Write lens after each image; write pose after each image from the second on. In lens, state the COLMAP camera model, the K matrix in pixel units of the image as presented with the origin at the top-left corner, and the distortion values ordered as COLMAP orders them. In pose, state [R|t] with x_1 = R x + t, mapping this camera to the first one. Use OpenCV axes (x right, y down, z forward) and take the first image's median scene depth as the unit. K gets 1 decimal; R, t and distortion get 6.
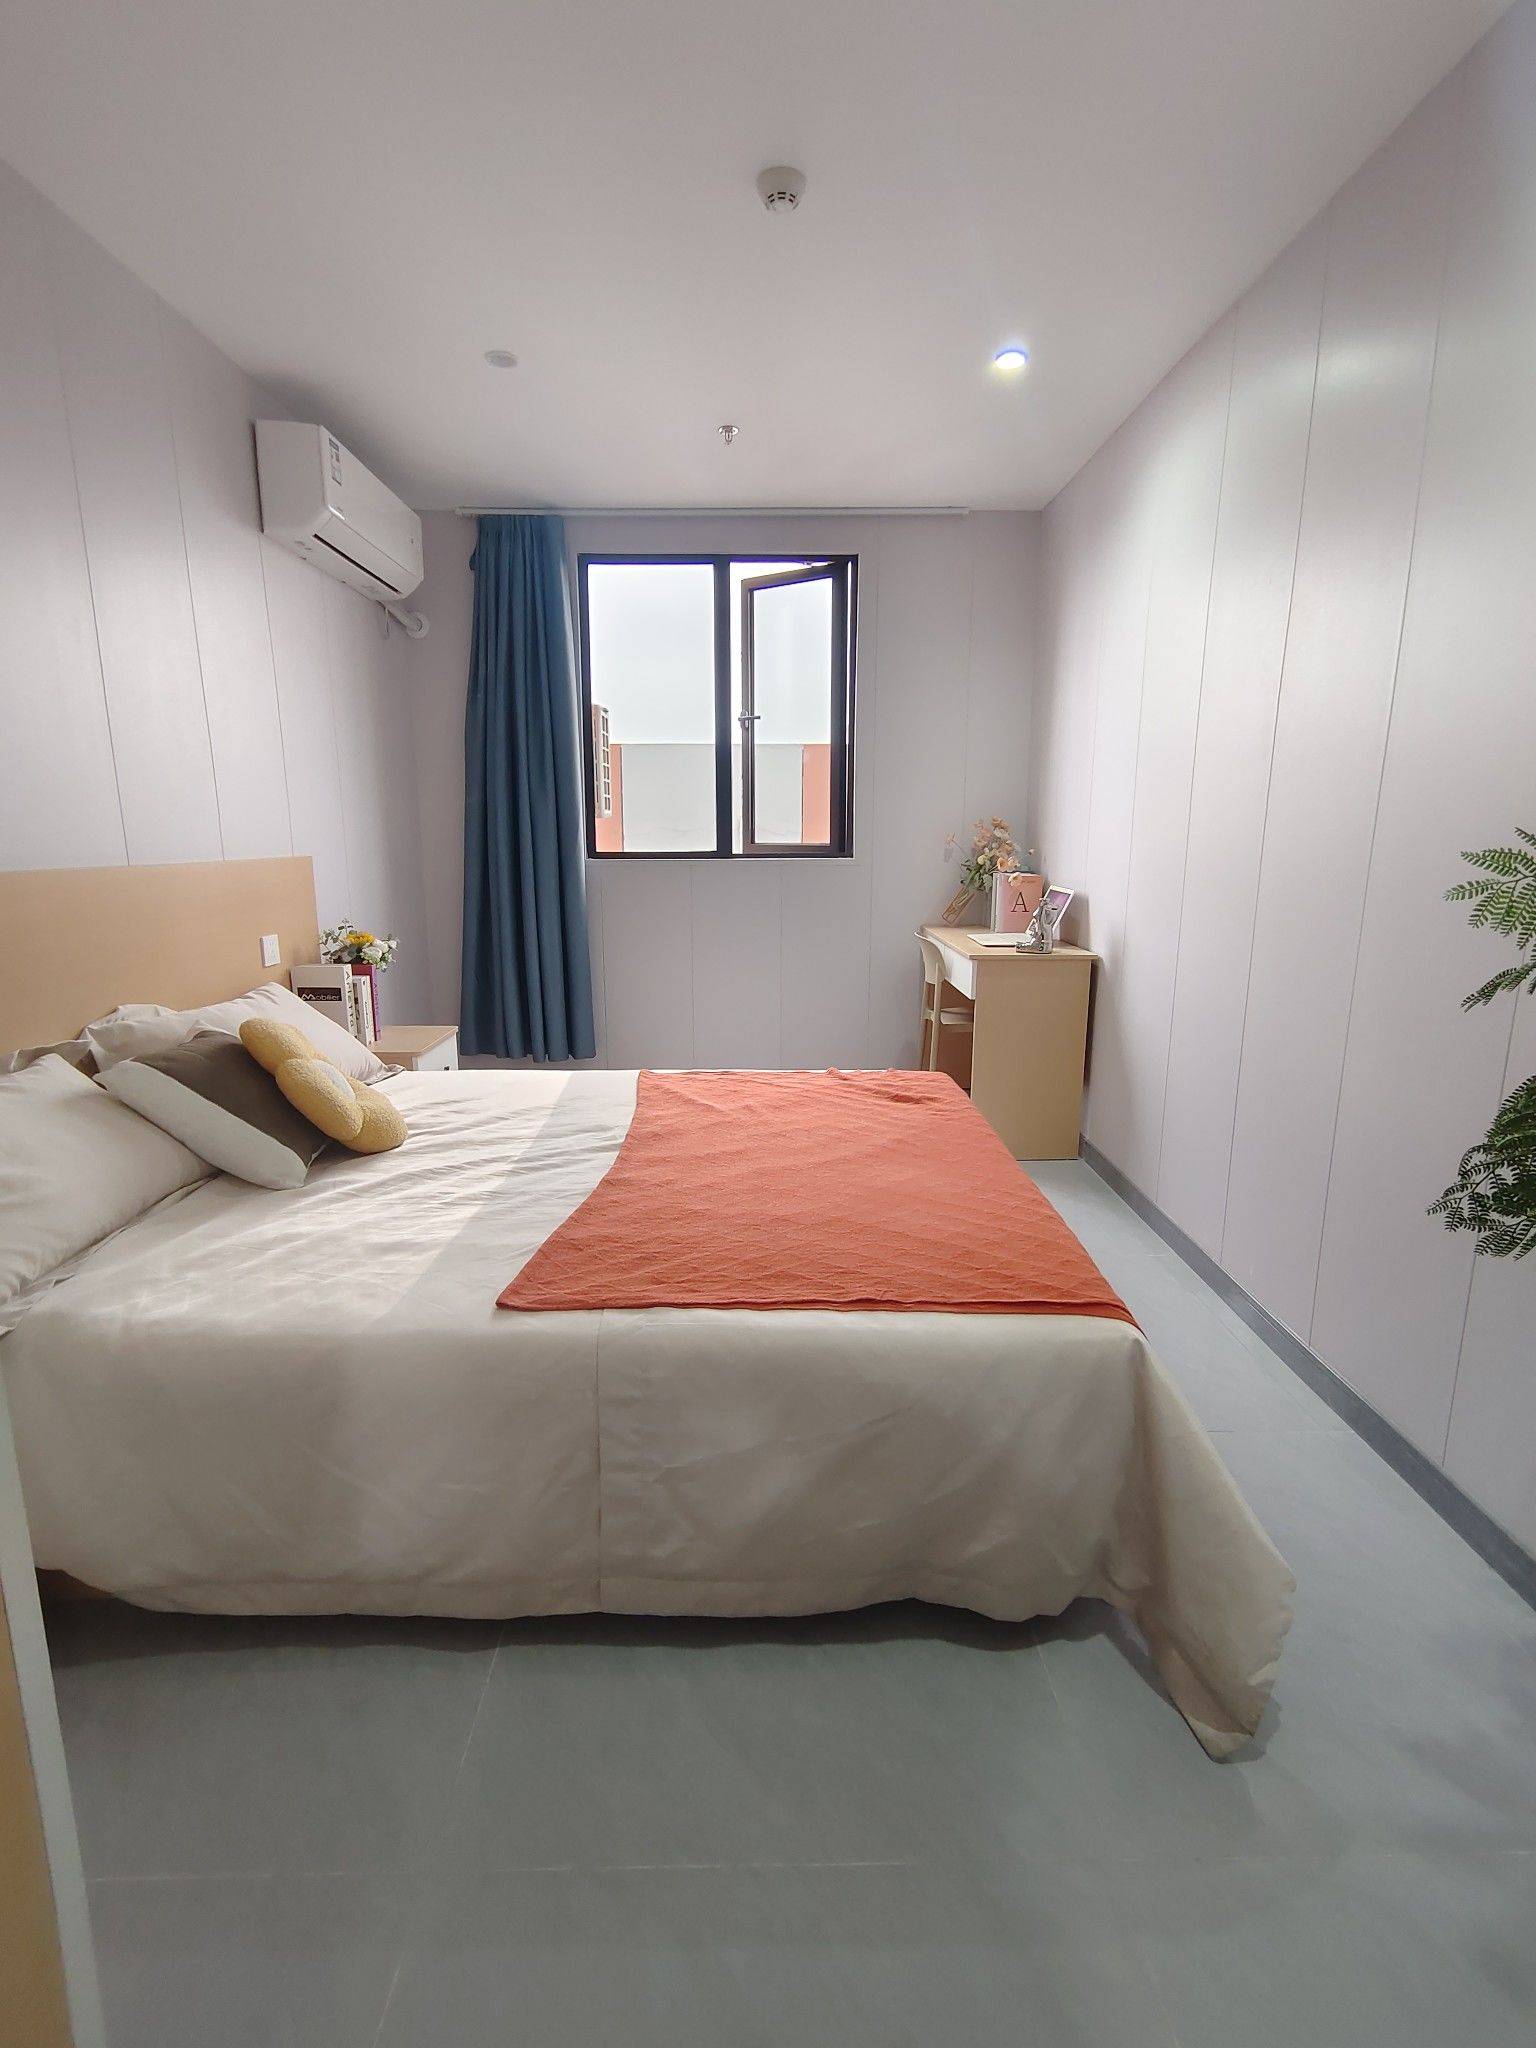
lens RADIAL K [[990.0, 0, 768.0], [0, 990.0, 1024.0], [0, 0, 1]] dist [-0.046197, 0.105372]
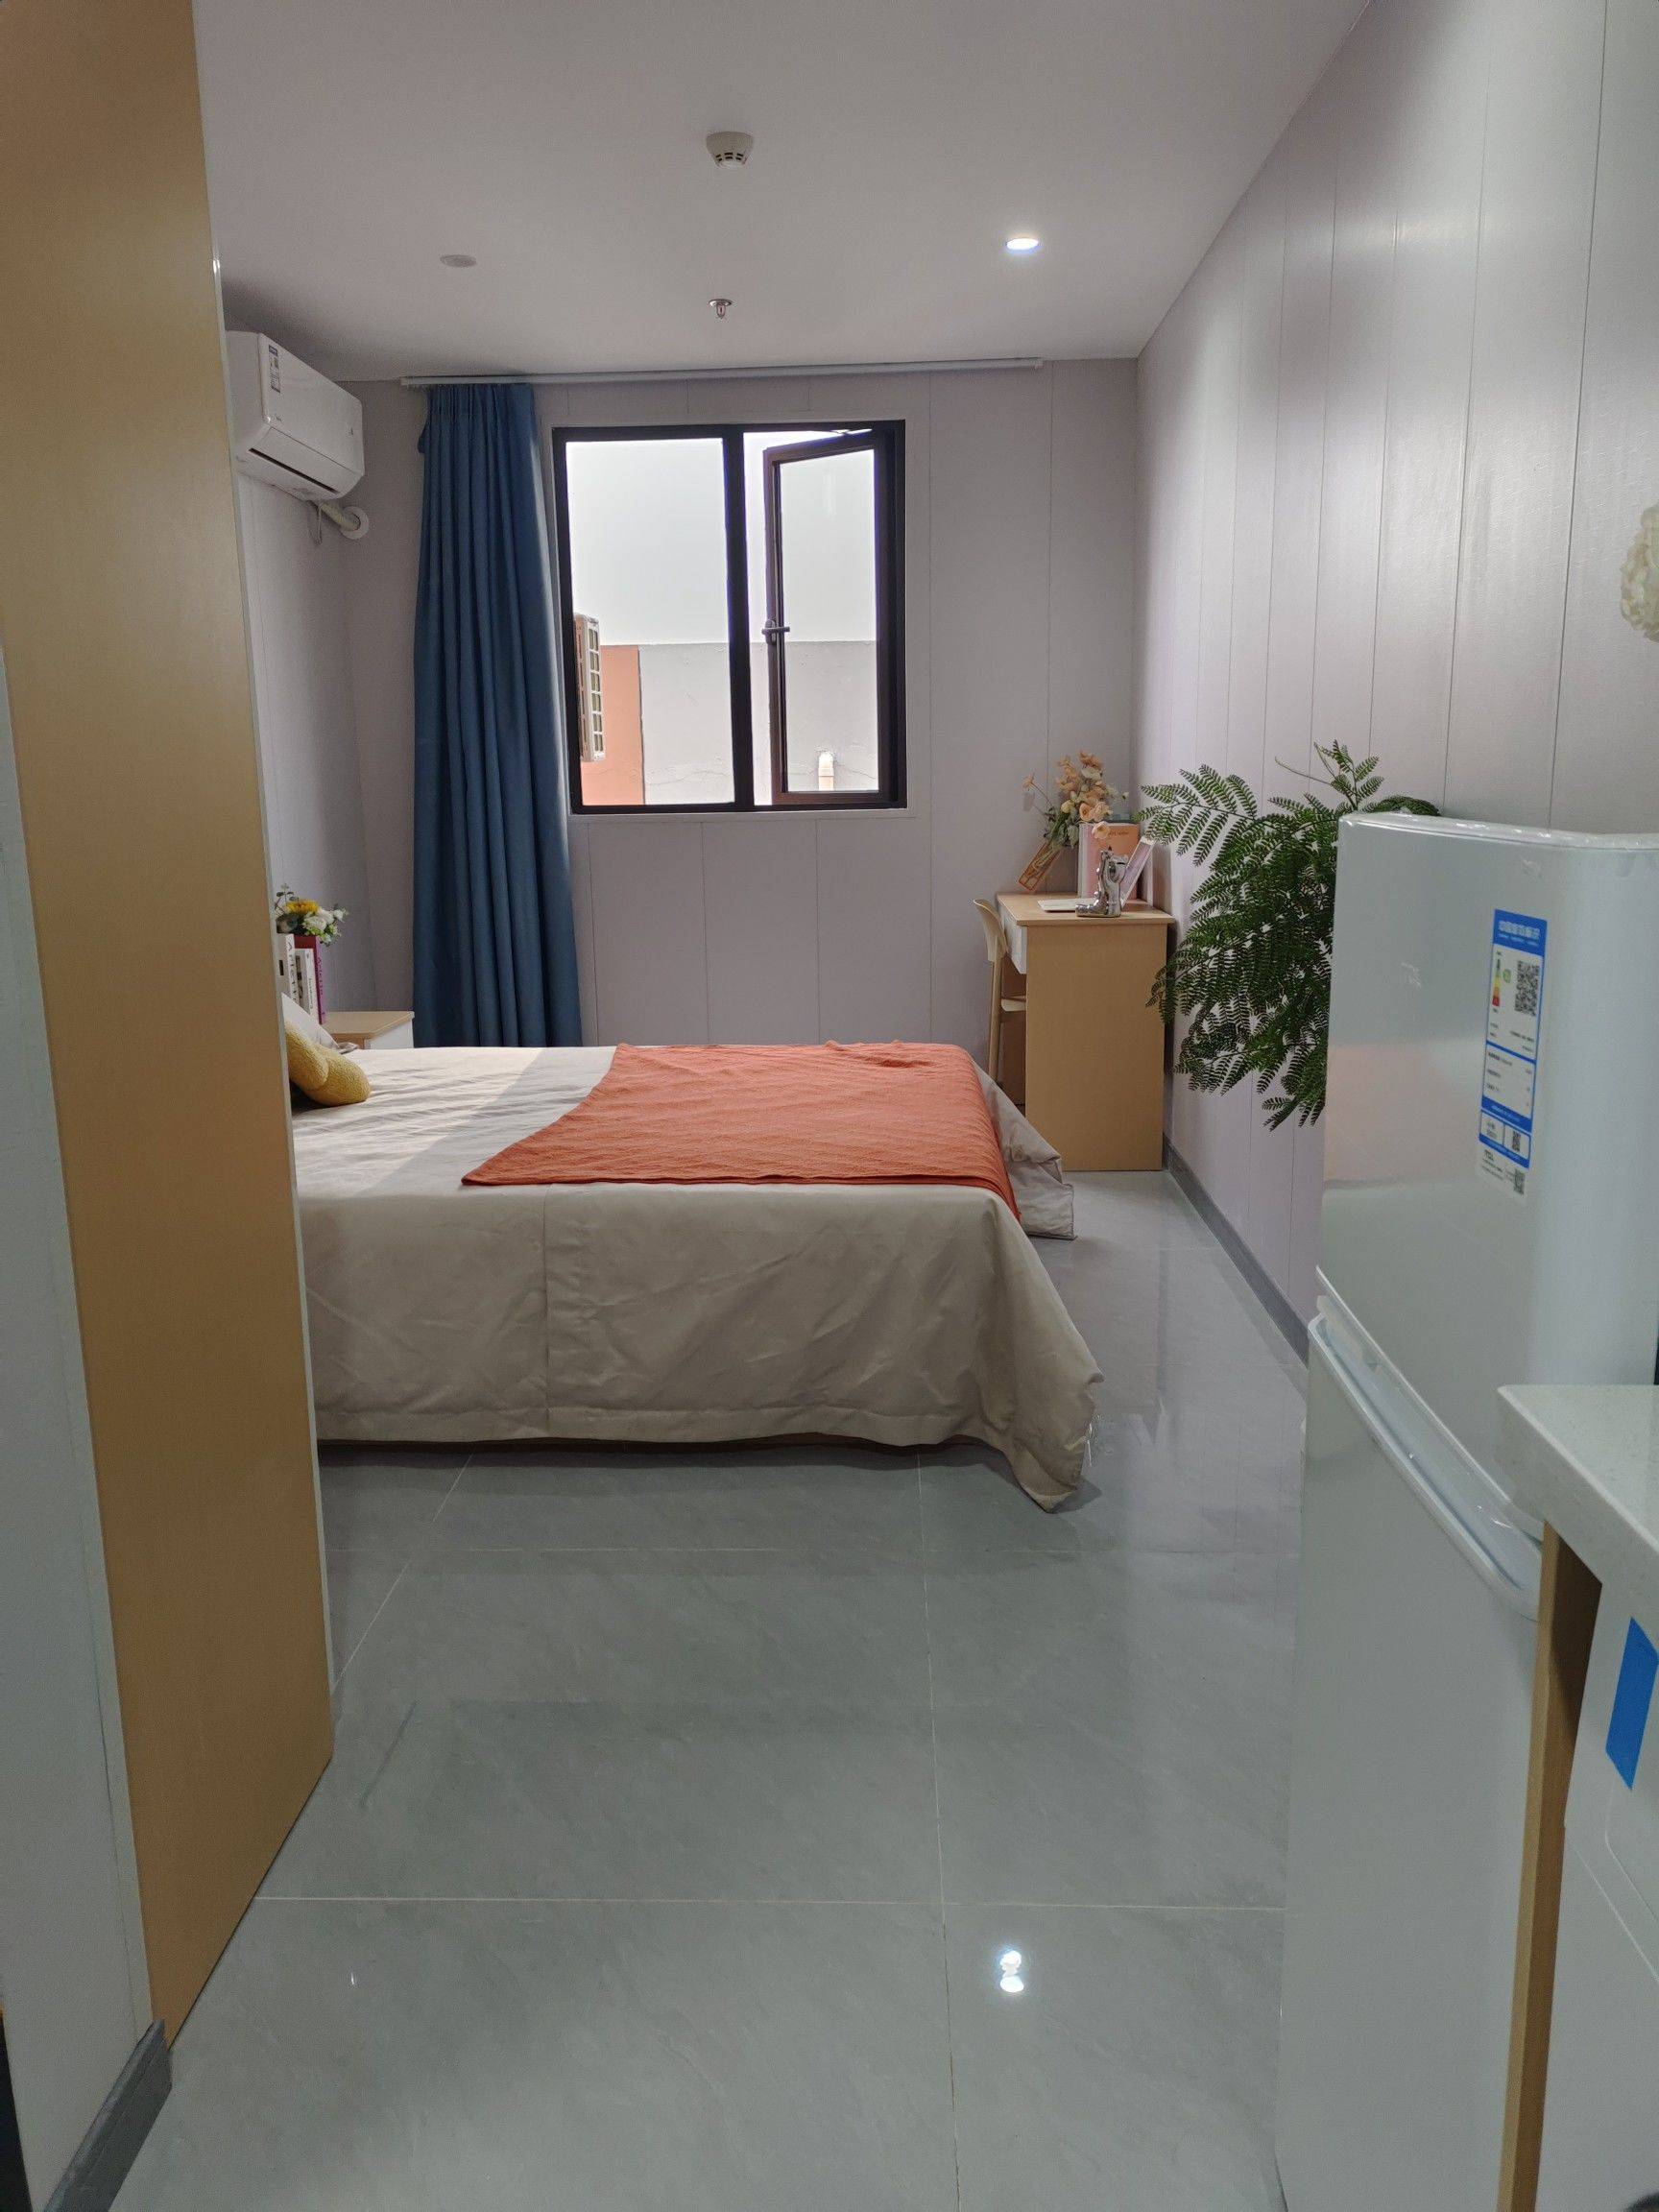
lens RADIAL K [[1680.4, 0, 829.5], [0, 1680.4, 1106.0], [0, 0, 1]] dist [0.052969, -0.001530]
pose [[0.998659, -0.006785, -0.051333, 0.131420], [0.006898, 0.999974, 0.002039, 0.093744], [0.051318, -0.002391, 0.998679, -0.485924]]
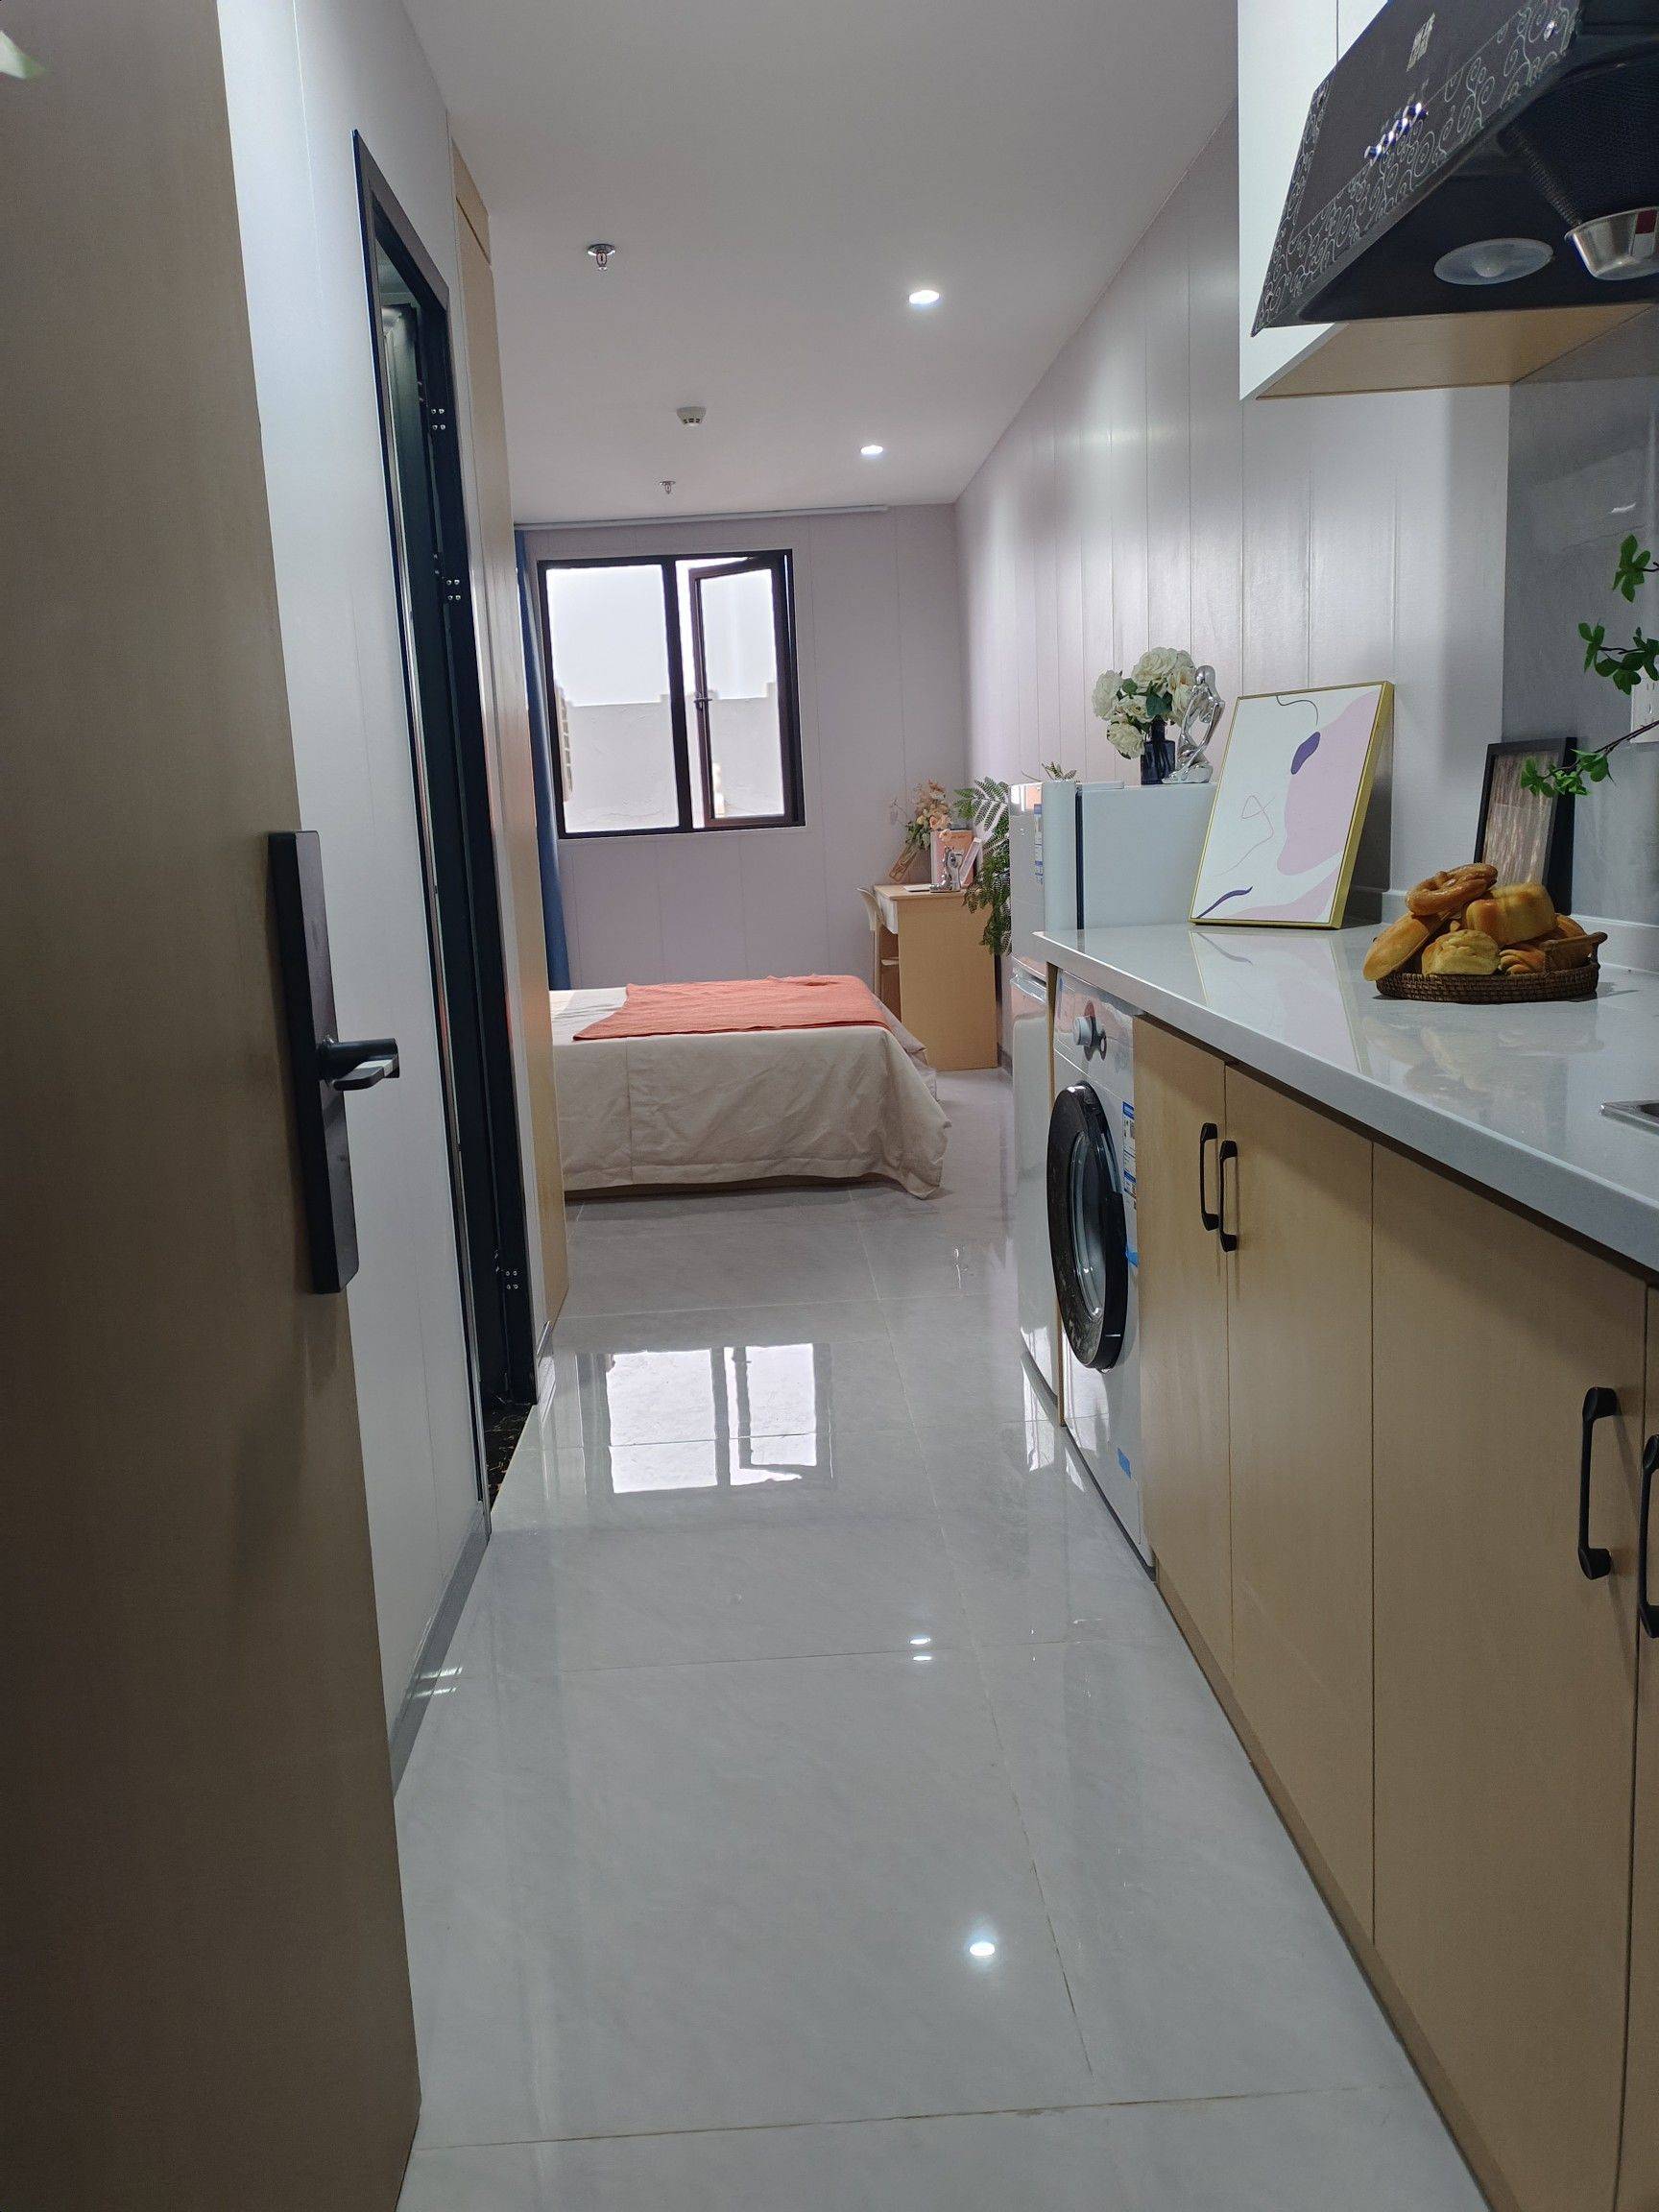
lens RADIAL K [[1680.5, 0, 804.4], [0, 1680.5, 1109.5], [0, 0, 1]] dist [0.074606, -0.070223]
pose [[0.998510, -0.054206, 0.006304, 0.081021], [0.054329, 0.998294, -0.021386, 0.257422], [-0.005134, 0.021696, 0.999751, -1.186262]]
